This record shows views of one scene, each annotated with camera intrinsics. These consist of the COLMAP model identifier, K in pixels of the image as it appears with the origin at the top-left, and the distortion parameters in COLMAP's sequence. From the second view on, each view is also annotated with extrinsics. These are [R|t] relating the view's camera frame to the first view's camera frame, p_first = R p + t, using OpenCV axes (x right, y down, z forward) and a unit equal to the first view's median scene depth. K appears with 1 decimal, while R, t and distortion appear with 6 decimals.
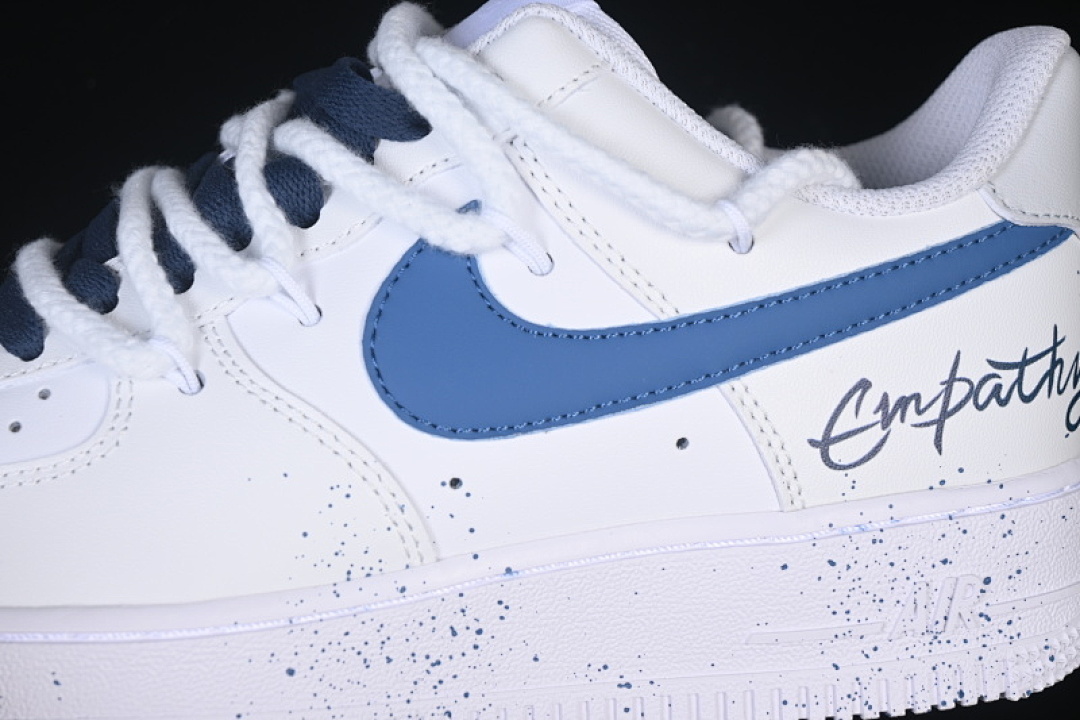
lens RADIAL K [[2374.8, 0, 540.0], [0, 2374.8, 360.0], [0, 0, 1]] dist [0.018471, 0.003895]
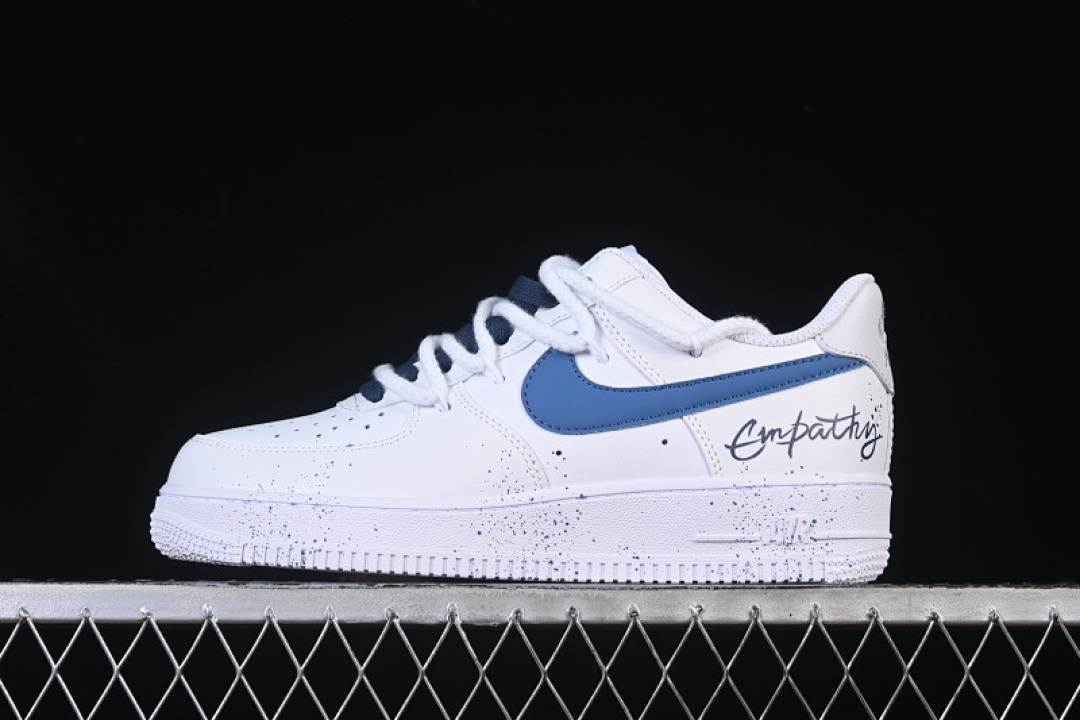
lens RADIAL K [[2374.8, 0, 540.0], [0, 2374.8, 360.0], [0, 0, 1]] dist [0.018471, 0.003895]
pose [[0.985259, 0.022081, -0.169638, 0.308571], [-0.059747, 0.973605, -0.220282, 0.438976], [0.160297, 0.227170, 0.960572, -1.102595]]
